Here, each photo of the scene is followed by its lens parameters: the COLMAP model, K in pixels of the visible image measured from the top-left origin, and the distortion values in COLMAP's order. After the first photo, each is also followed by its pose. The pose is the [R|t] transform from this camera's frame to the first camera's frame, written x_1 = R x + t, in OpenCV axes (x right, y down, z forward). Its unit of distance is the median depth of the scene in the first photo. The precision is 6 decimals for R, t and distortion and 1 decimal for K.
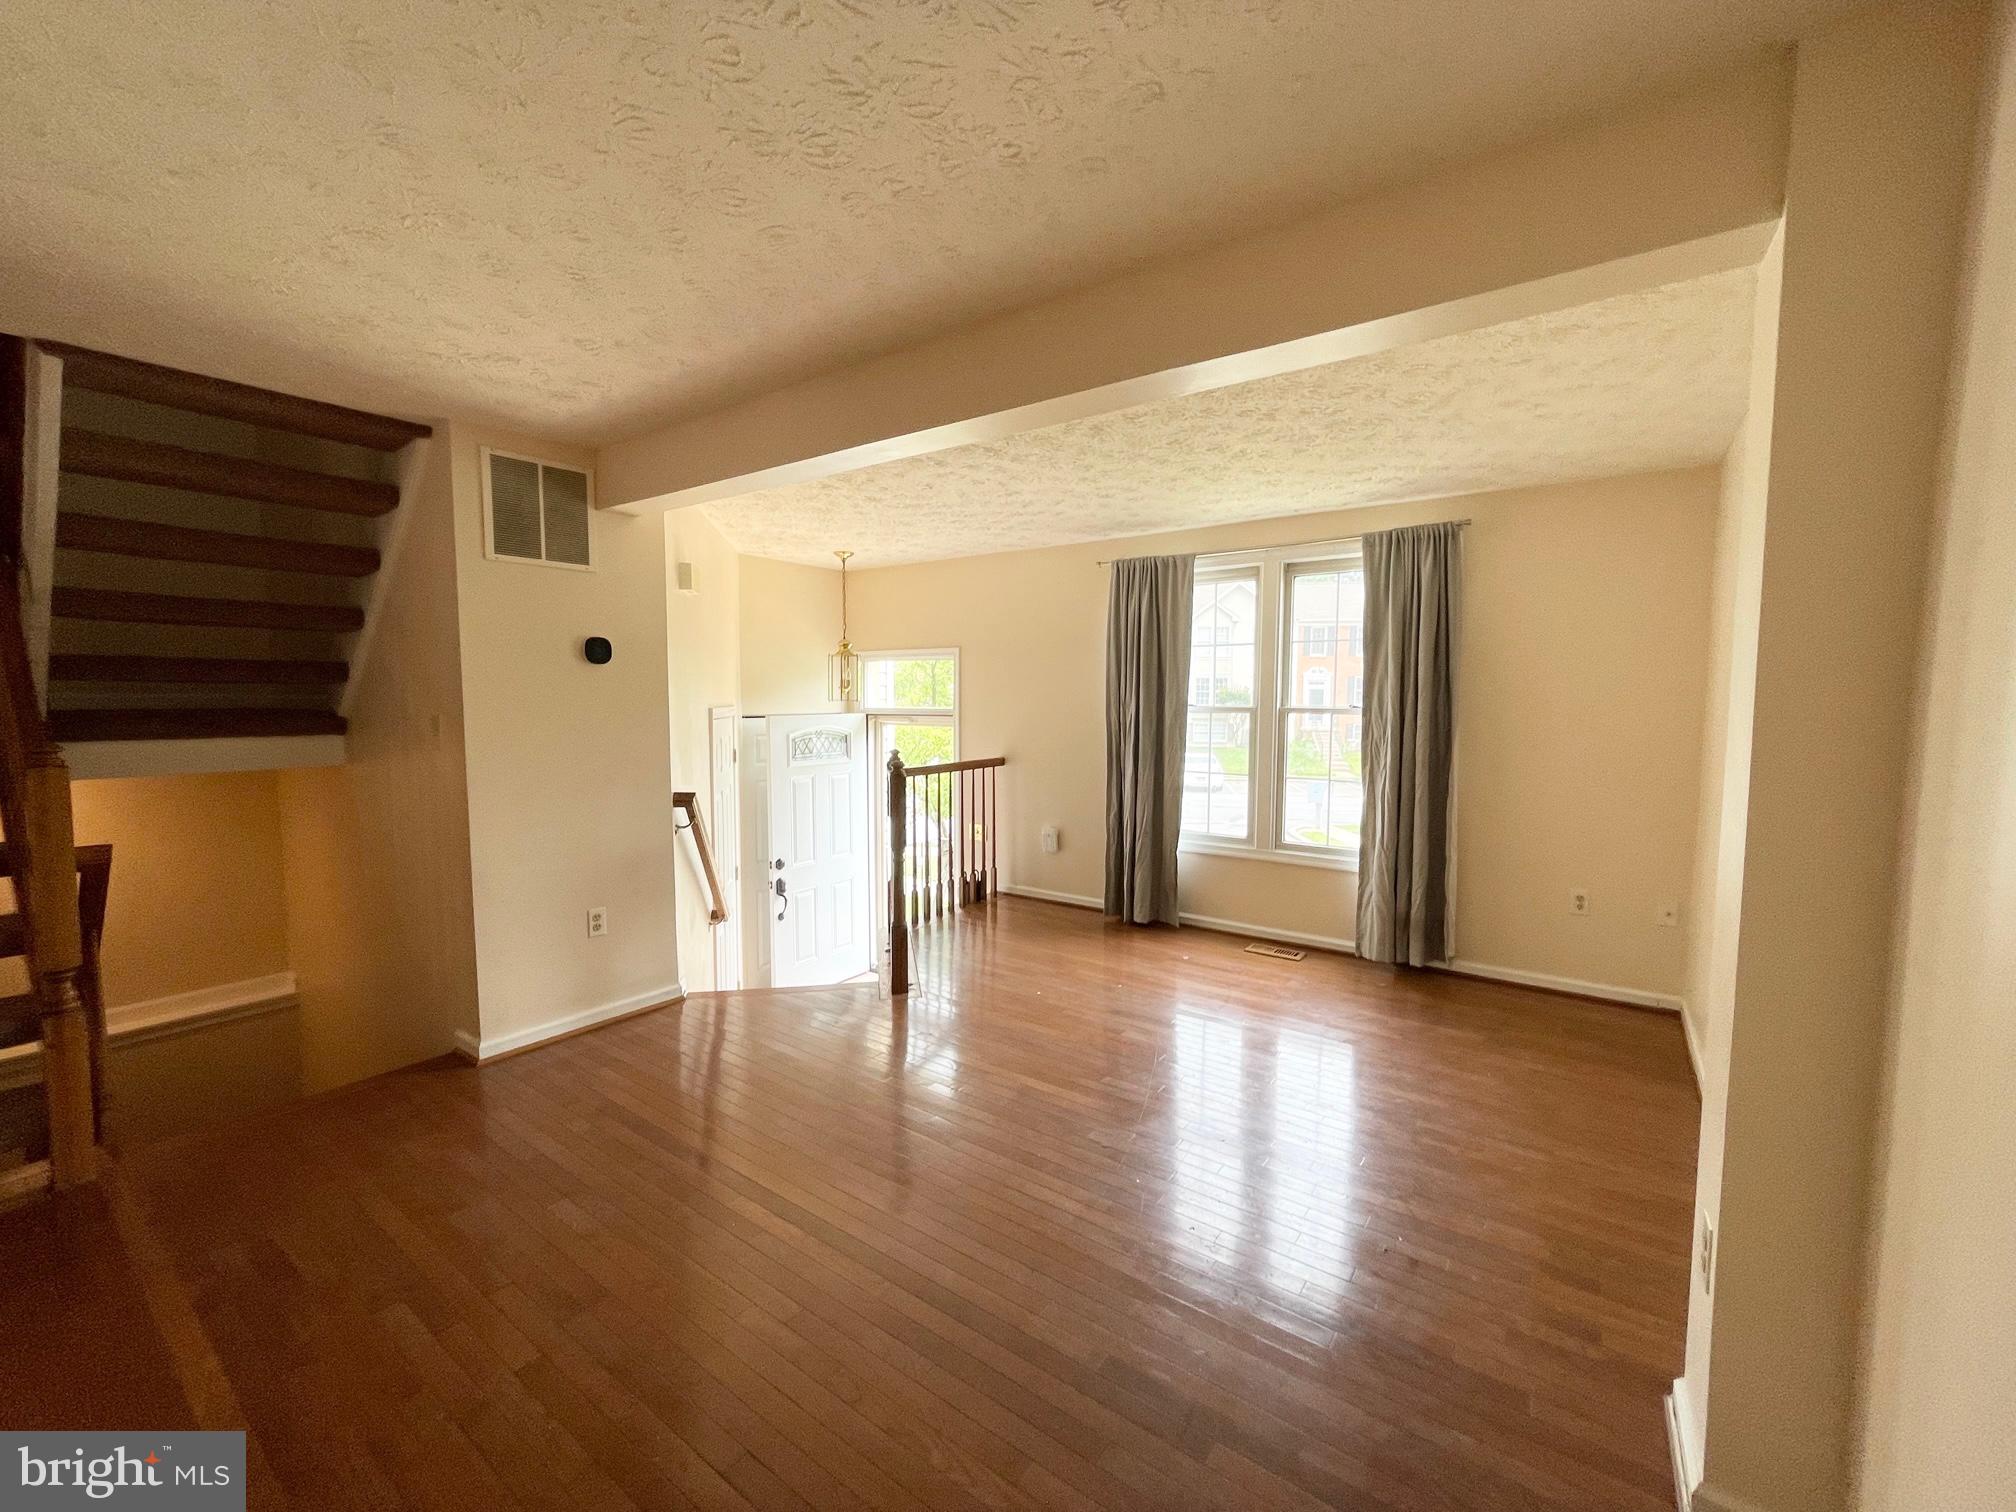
lens RADIAL K [[821.5, 0, 1012.1], [0, 821.5, 758.0], [0, 0, 1]] dist [-0.004681, 0.000664]
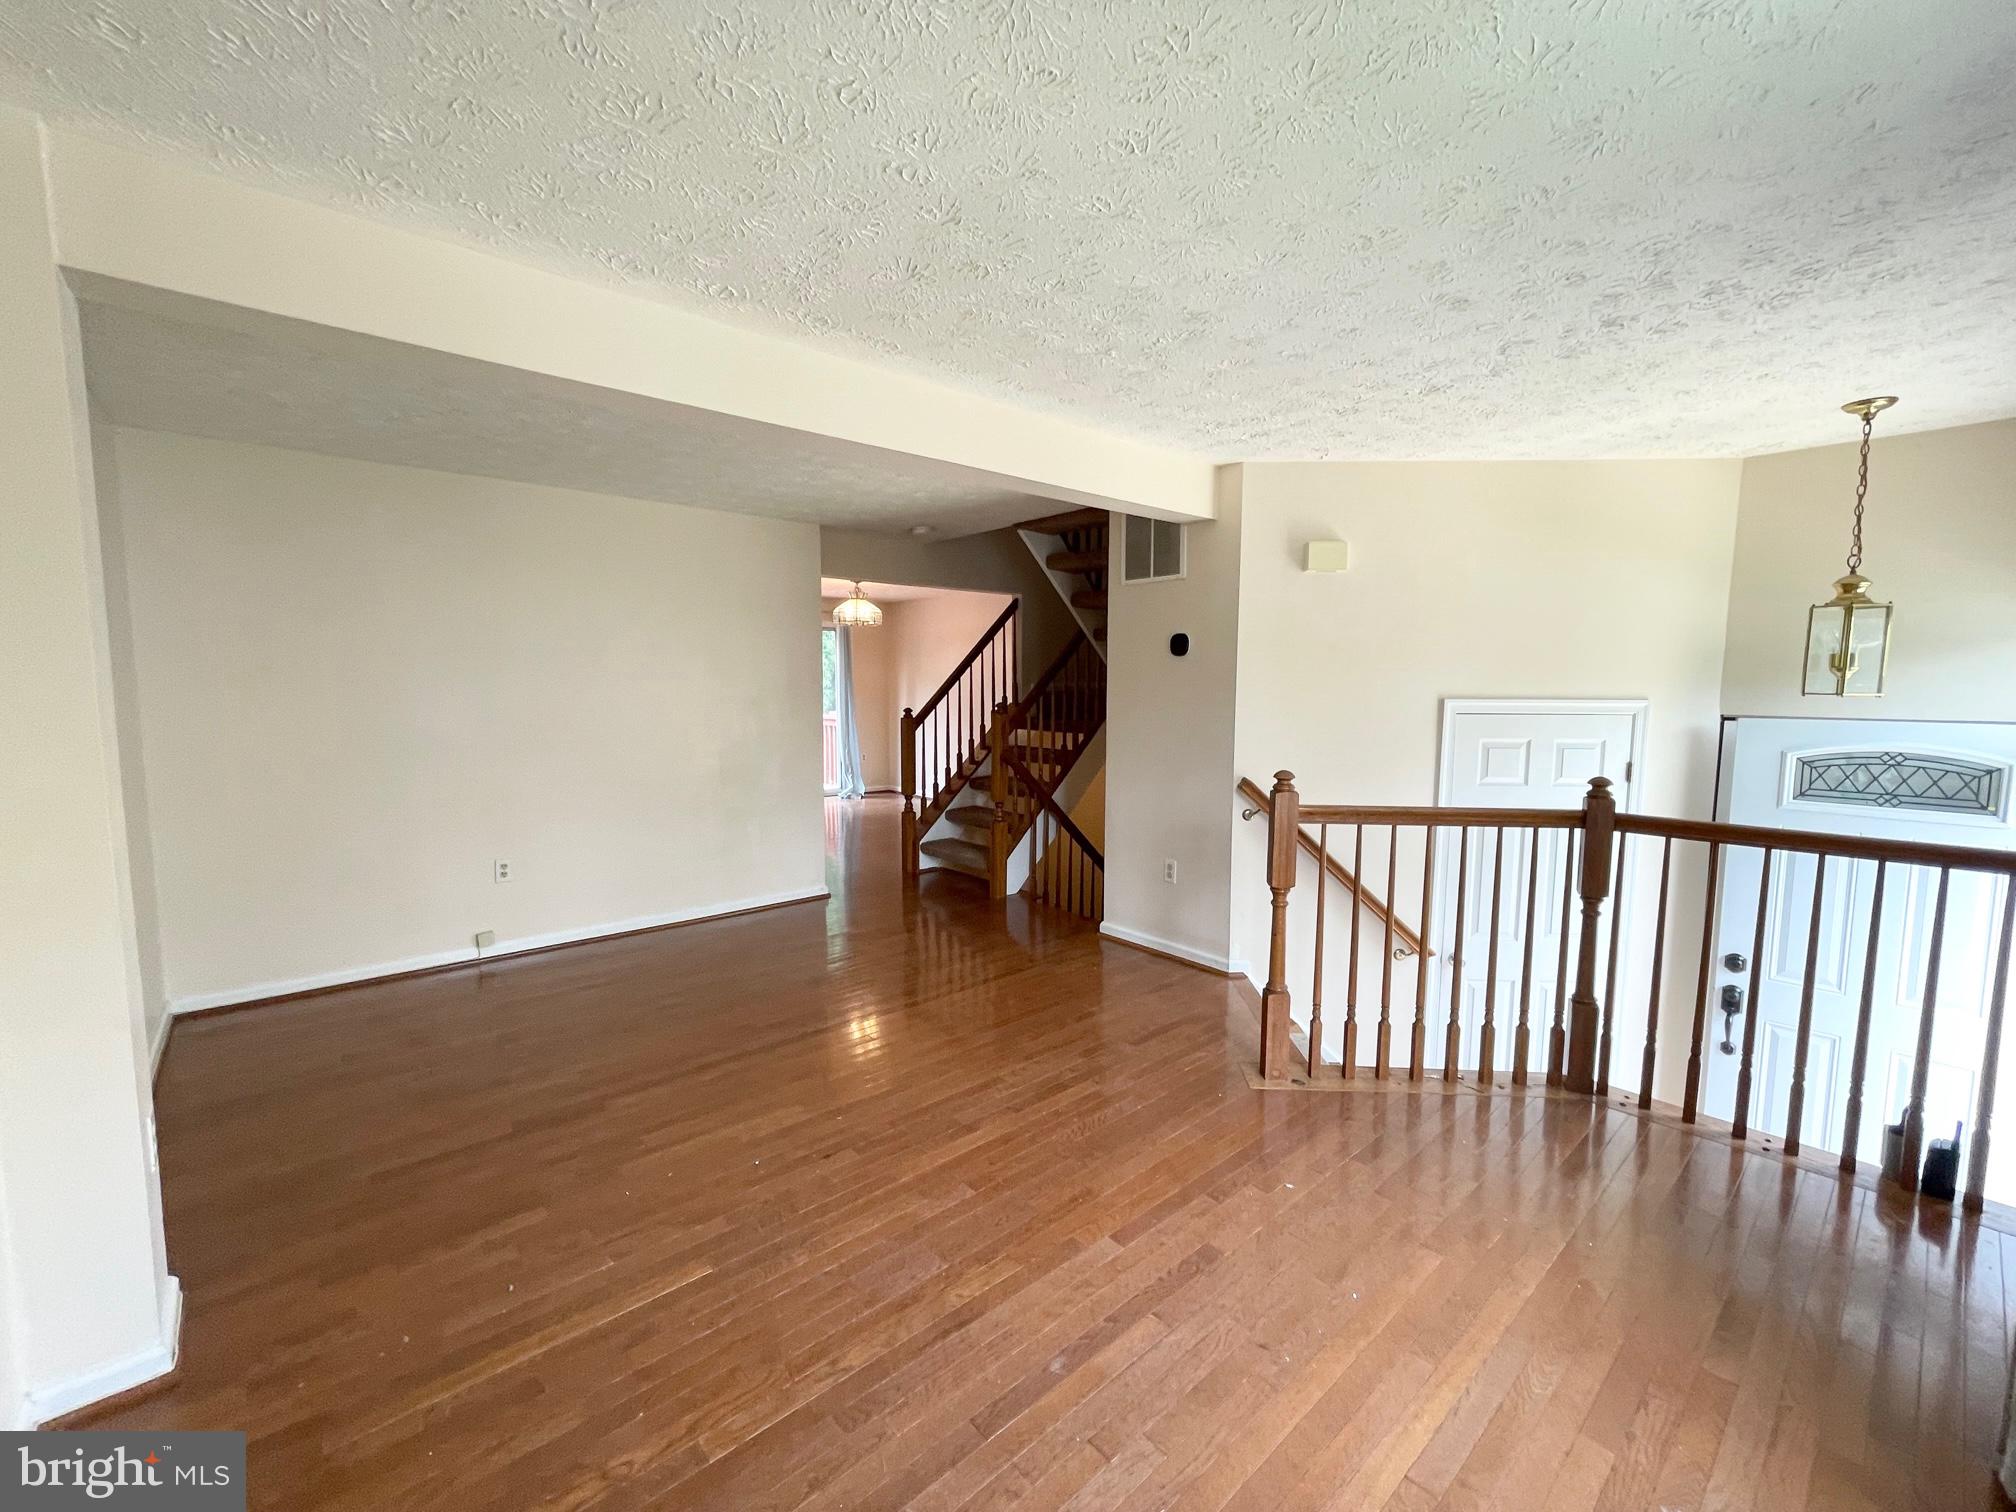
lens RADIAL K [[821.5, 0, 1011.4], [0, 821.5, 756.6], [0, 0, 1]] dist [-0.004681, 0.000664]
pose [[-0.216970, 0.102041, -0.970830, 0.645632], [-0.067346, 0.990587, 0.119169, -0.087968], [0.973852, 0.091238, -0.208055, 0.928872]]
